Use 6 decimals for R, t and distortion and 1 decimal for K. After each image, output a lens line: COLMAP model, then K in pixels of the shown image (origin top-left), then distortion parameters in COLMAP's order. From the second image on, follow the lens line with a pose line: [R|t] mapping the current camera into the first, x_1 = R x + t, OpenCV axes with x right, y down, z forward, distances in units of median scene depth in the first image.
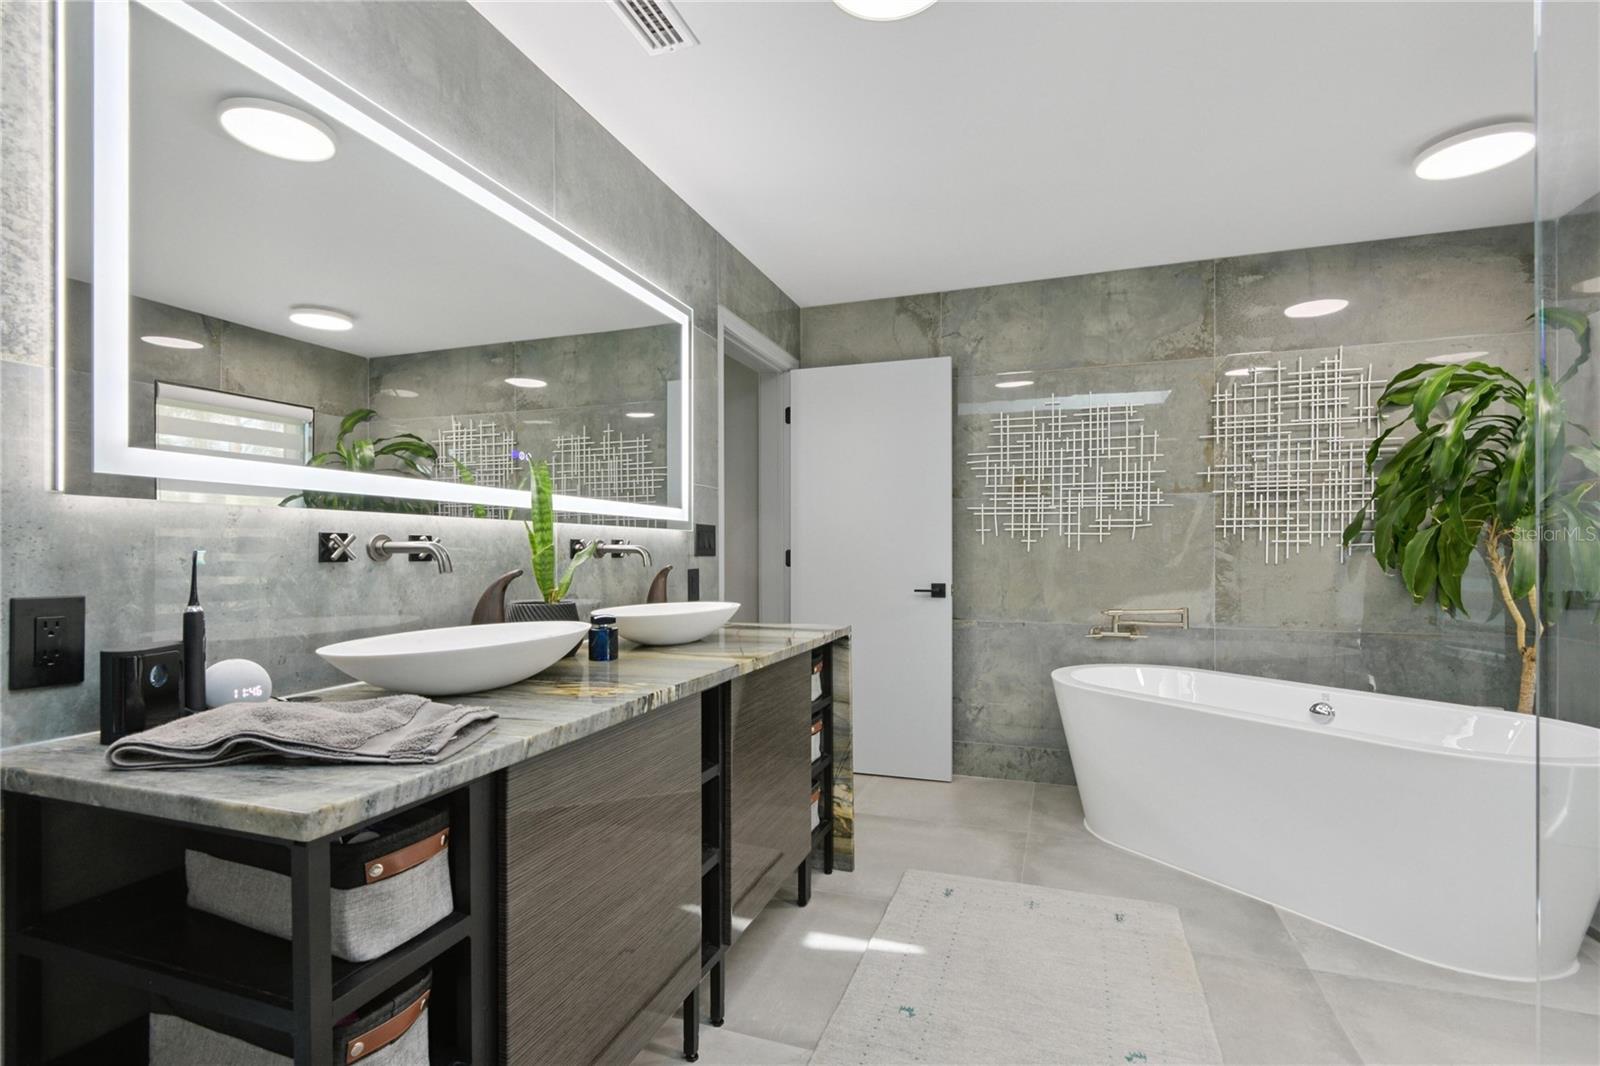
lens RADIAL K [[740.0, 0, 785.4], [0, 740.0, 550.3], [0, 0, 1]] dist [0.004468, -0.001596]
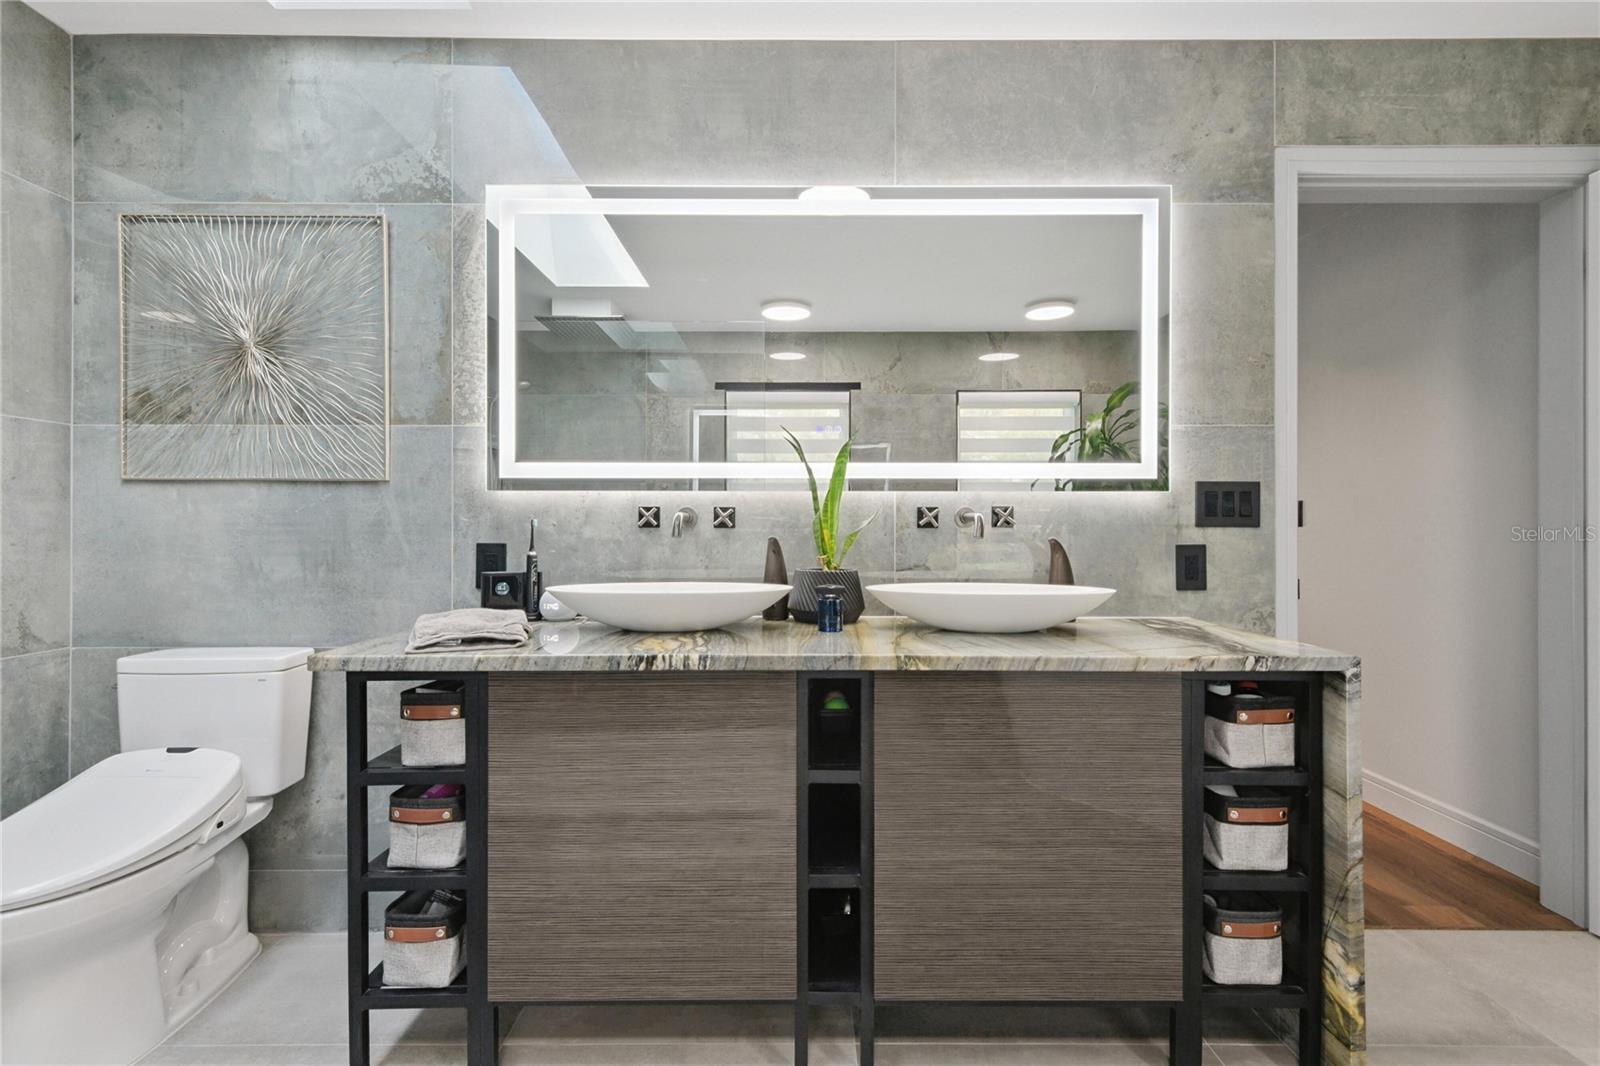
lens RADIAL K [[740.0, 0, 790.5], [0, 740.0, 522.0], [0, 0, 1]] dist [0.004468, -0.001596]
pose [[0.348550, -0.000870, -0.937290, 0.541911], [0.001108, 0.999999, -0.000517, 0.004501], [0.937289, -0.000858, 0.348551, 0.513255]]
